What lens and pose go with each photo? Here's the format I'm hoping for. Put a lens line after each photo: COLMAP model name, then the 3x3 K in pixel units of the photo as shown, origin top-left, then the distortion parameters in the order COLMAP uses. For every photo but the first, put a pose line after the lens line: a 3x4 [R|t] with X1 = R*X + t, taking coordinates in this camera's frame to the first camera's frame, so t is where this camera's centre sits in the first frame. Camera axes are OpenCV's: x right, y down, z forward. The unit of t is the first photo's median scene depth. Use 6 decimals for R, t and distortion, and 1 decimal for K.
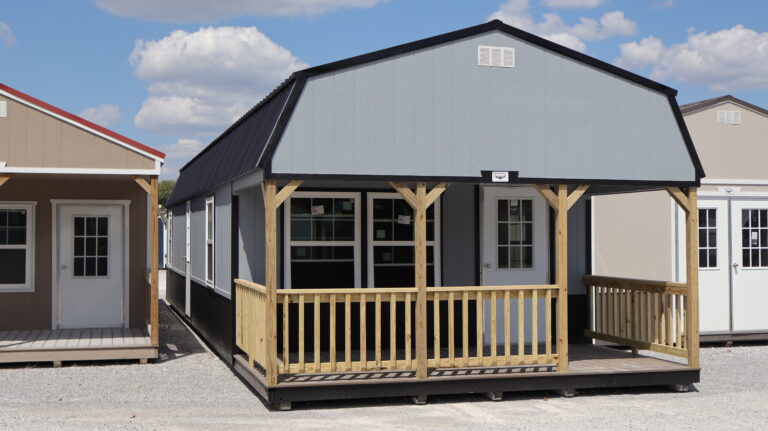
lens RADIAL K [[1021.9, 0, 384.0], [0, 1021.9, 215.5], [0, 0, 1]] dist [-0.014553, -0.023104]
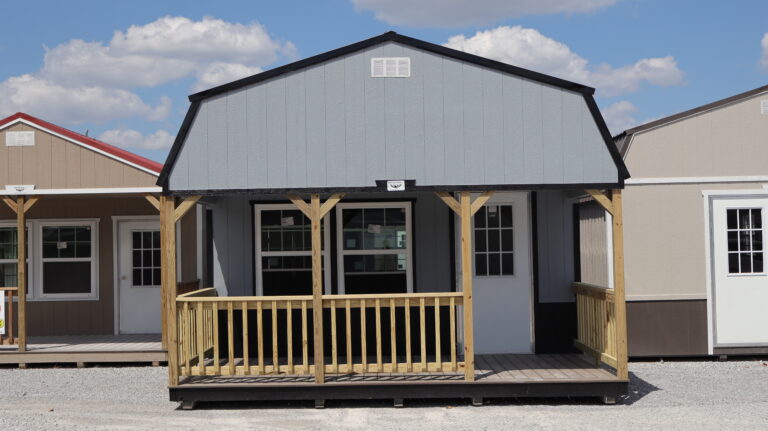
lens RADIAL K [[1058.2, 0, 384.0], [0, 1058.2, 215.5], [0, 0, 1]] dist [-0.000153, -0.022365]
pose [[0.954661, -0.024773, -0.296662, 0.353526], [0.023188, 0.999692, -0.008861, 0.000496], [0.296790, 0.001580, 0.954941, -0.004388]]
